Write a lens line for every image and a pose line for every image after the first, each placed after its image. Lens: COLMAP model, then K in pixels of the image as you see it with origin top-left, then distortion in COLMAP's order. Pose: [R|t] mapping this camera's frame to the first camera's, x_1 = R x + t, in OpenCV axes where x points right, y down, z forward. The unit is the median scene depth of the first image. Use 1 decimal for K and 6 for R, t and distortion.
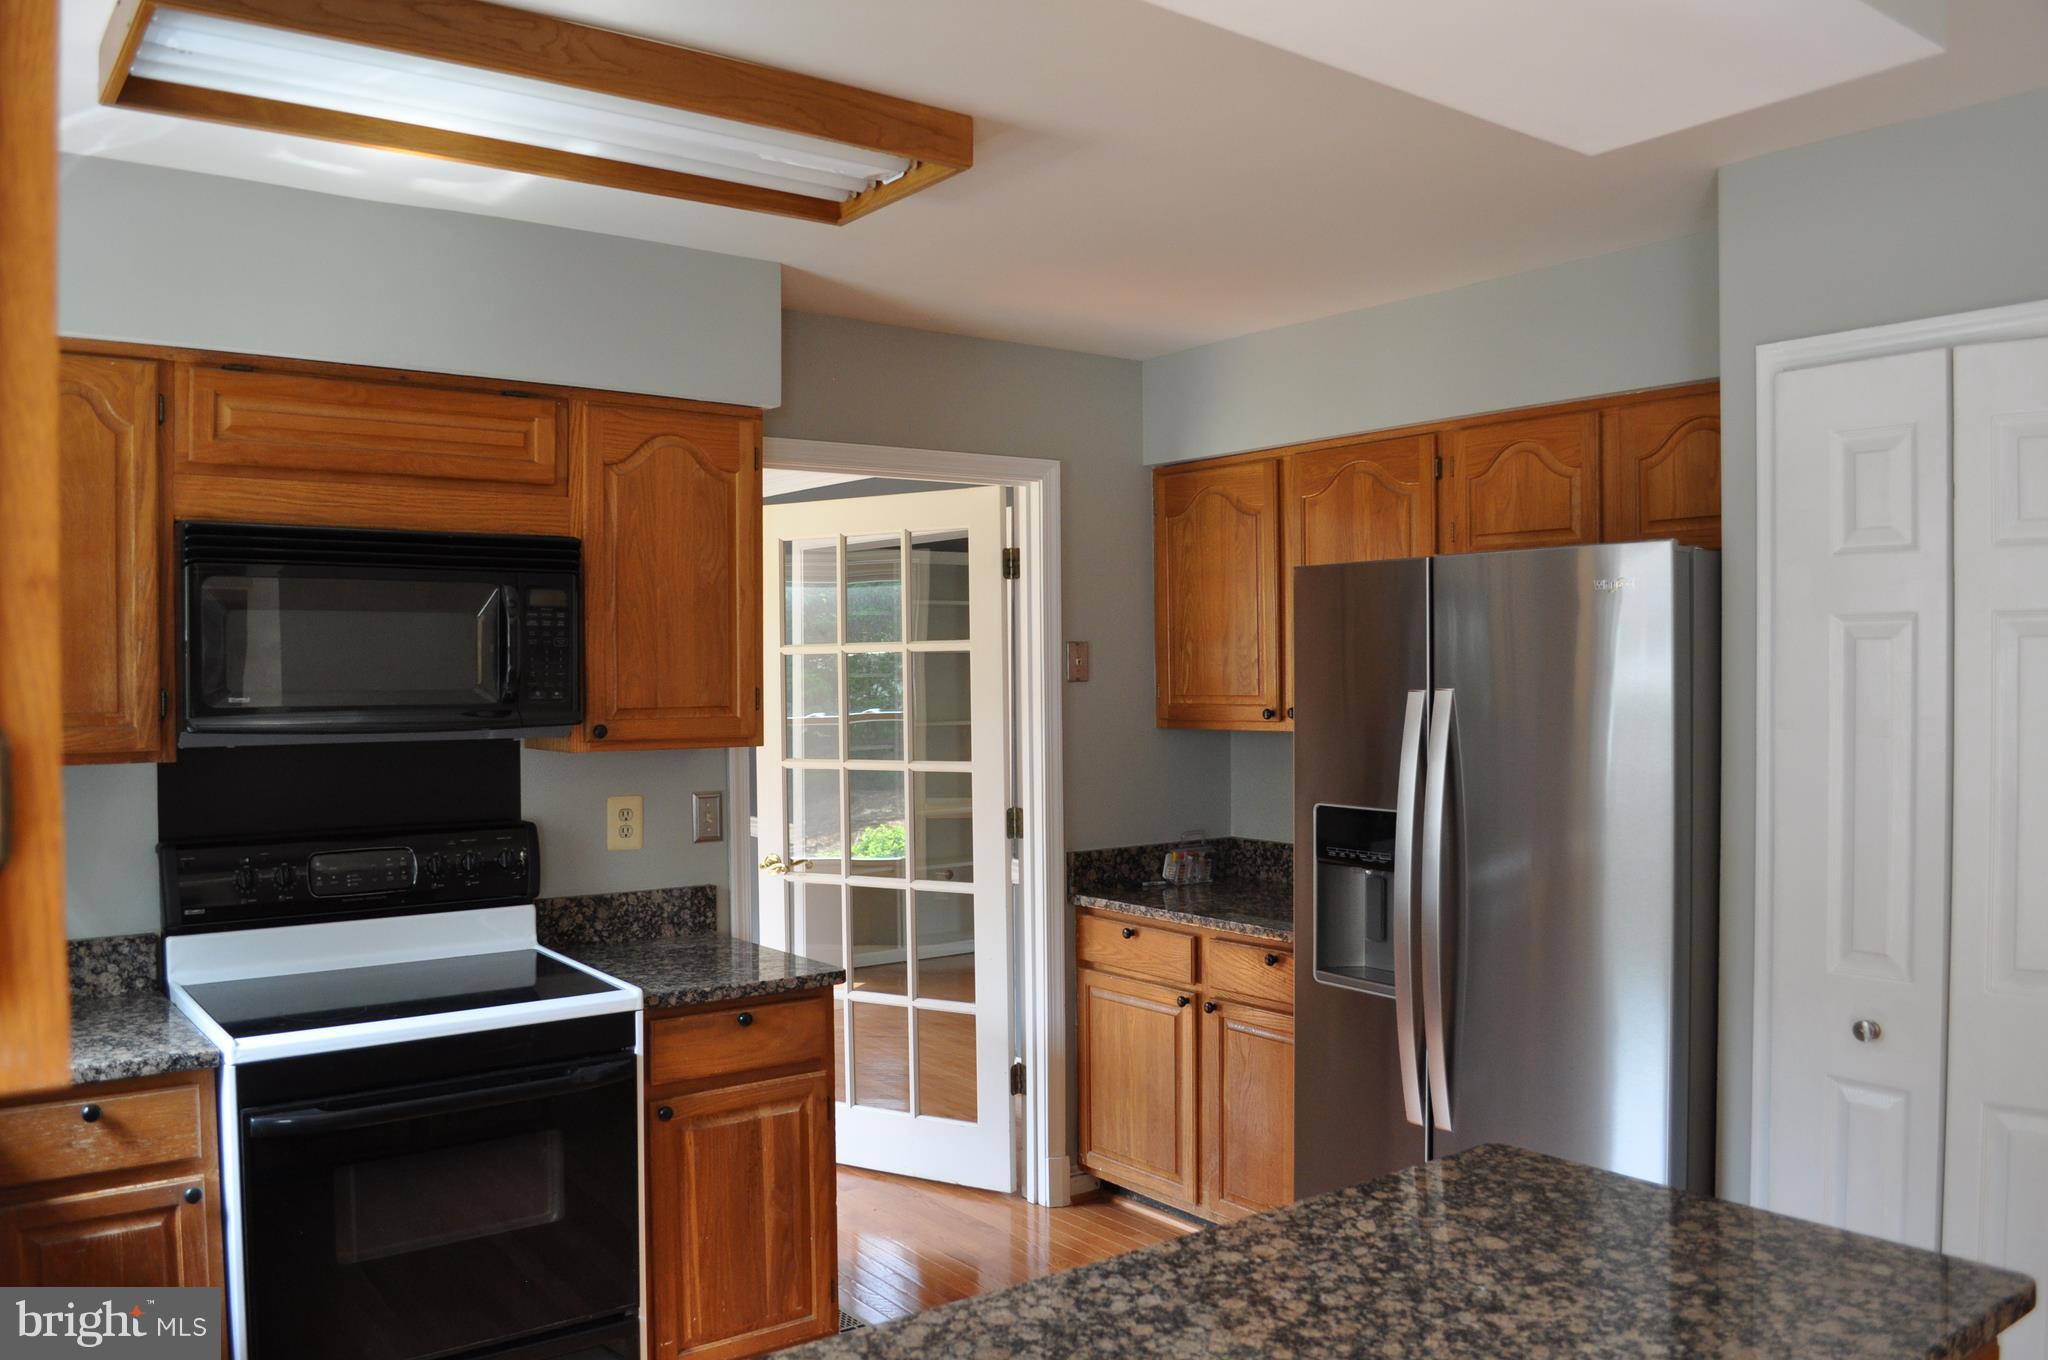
lens RADIAL K [[1607.4, 0, 1034.6], [0, 1607.4, 689.4], [0, 0, 1]] dist [-0.073965, 0.006334]
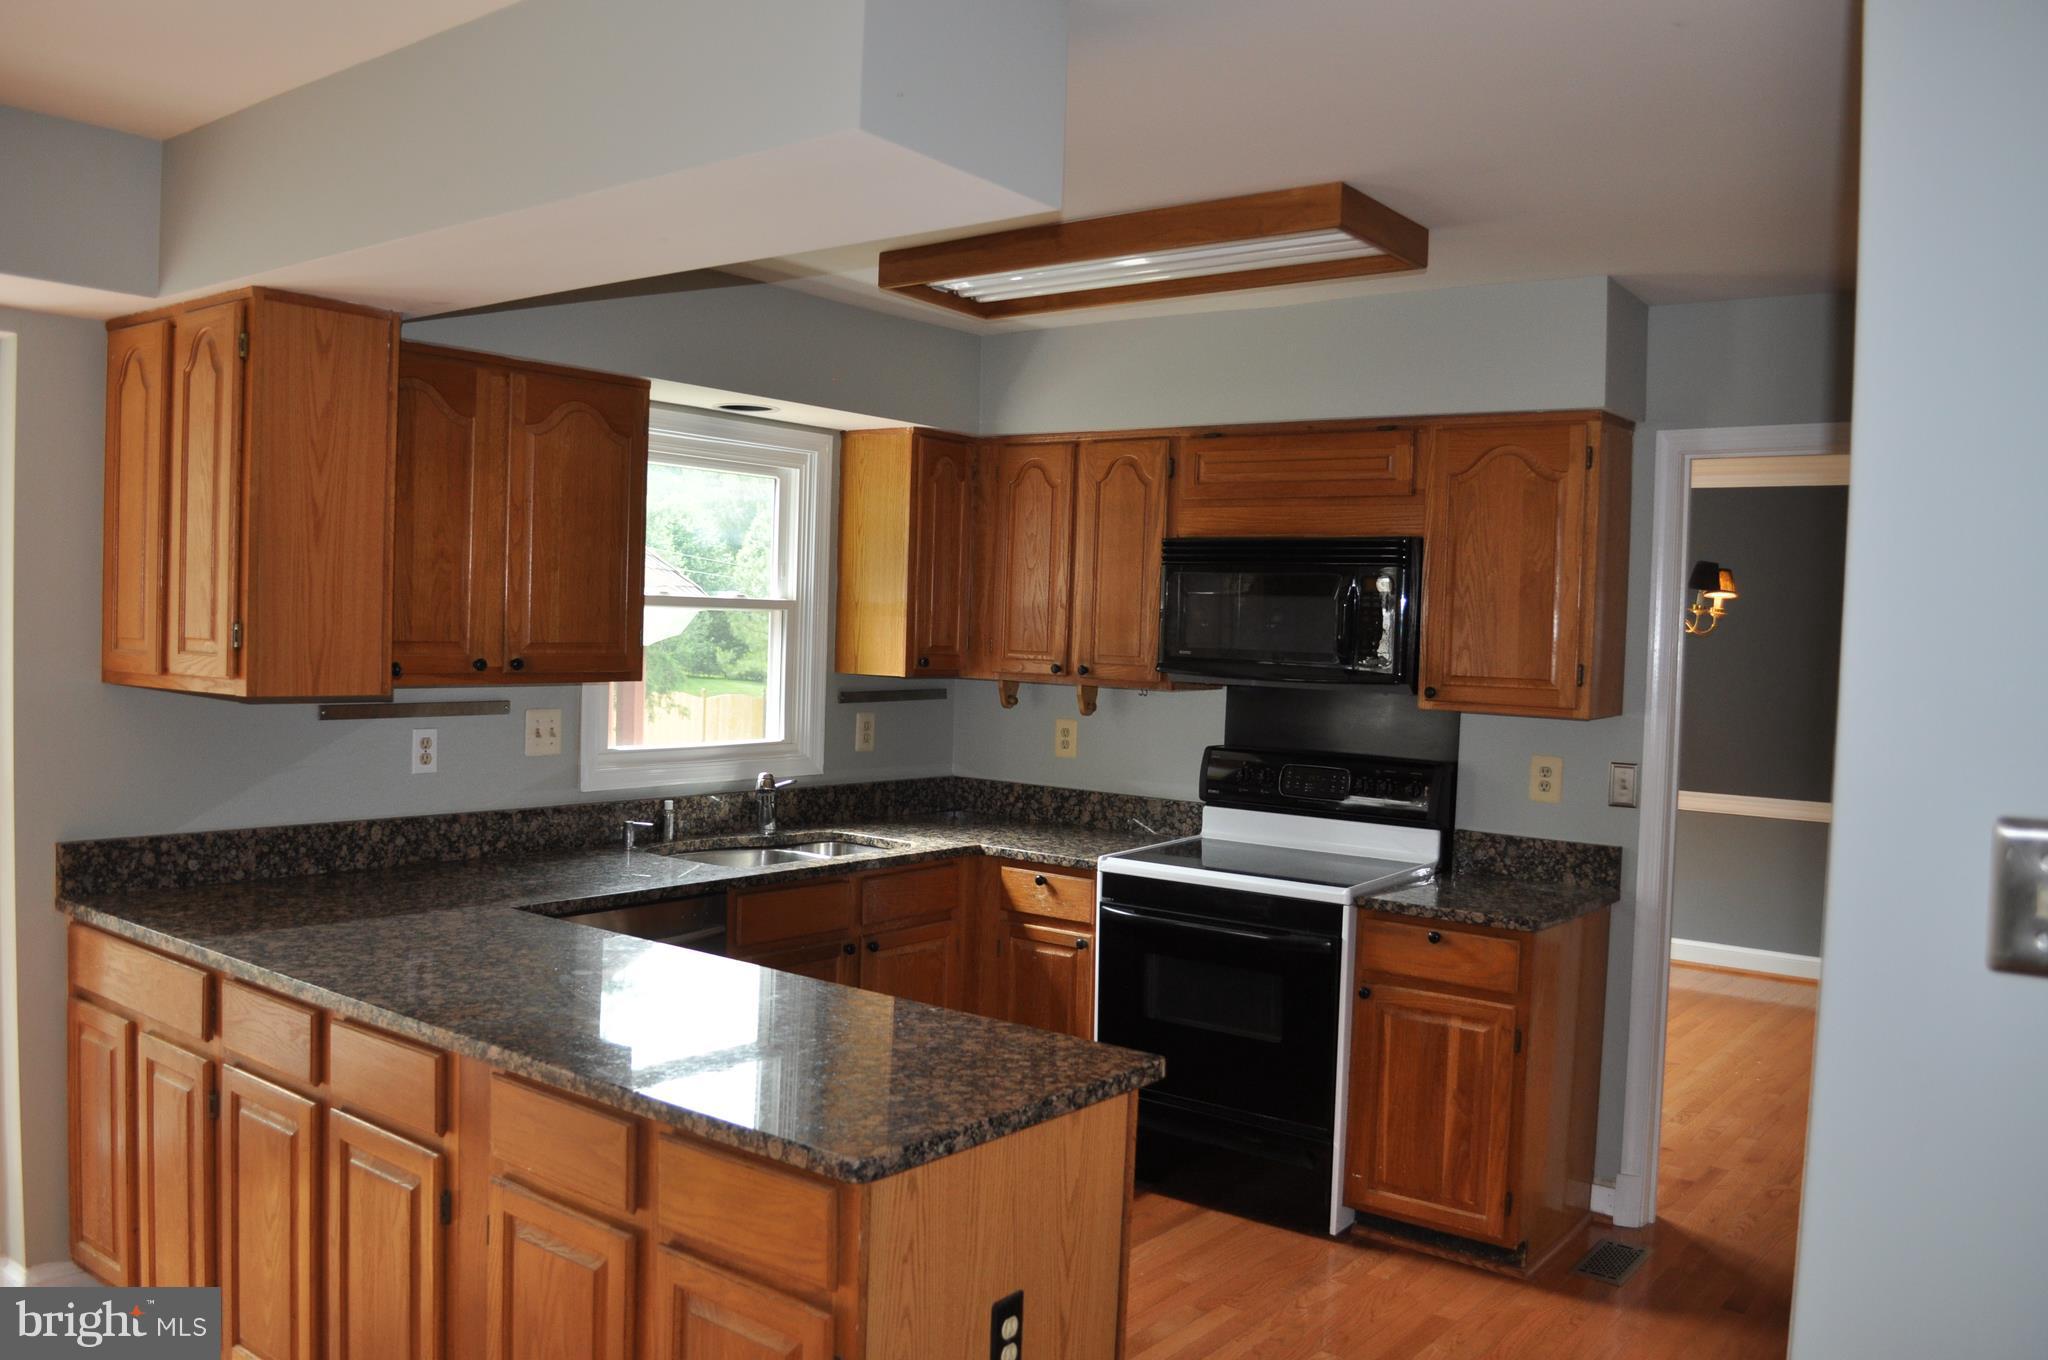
lens RADIAL K [[1607.4, 0, 1034.6], [0, 1607.4, 689.4], [0, 0, 1]] dist [-0.073965, 0.006334]
pose [[0.274844, 0.052570, -0.960051, 0.849684], [-0.047683, 0.998021, 0.040998, -0.012798], [0.960306, 0.034510, 0.276807, 0.366098]]
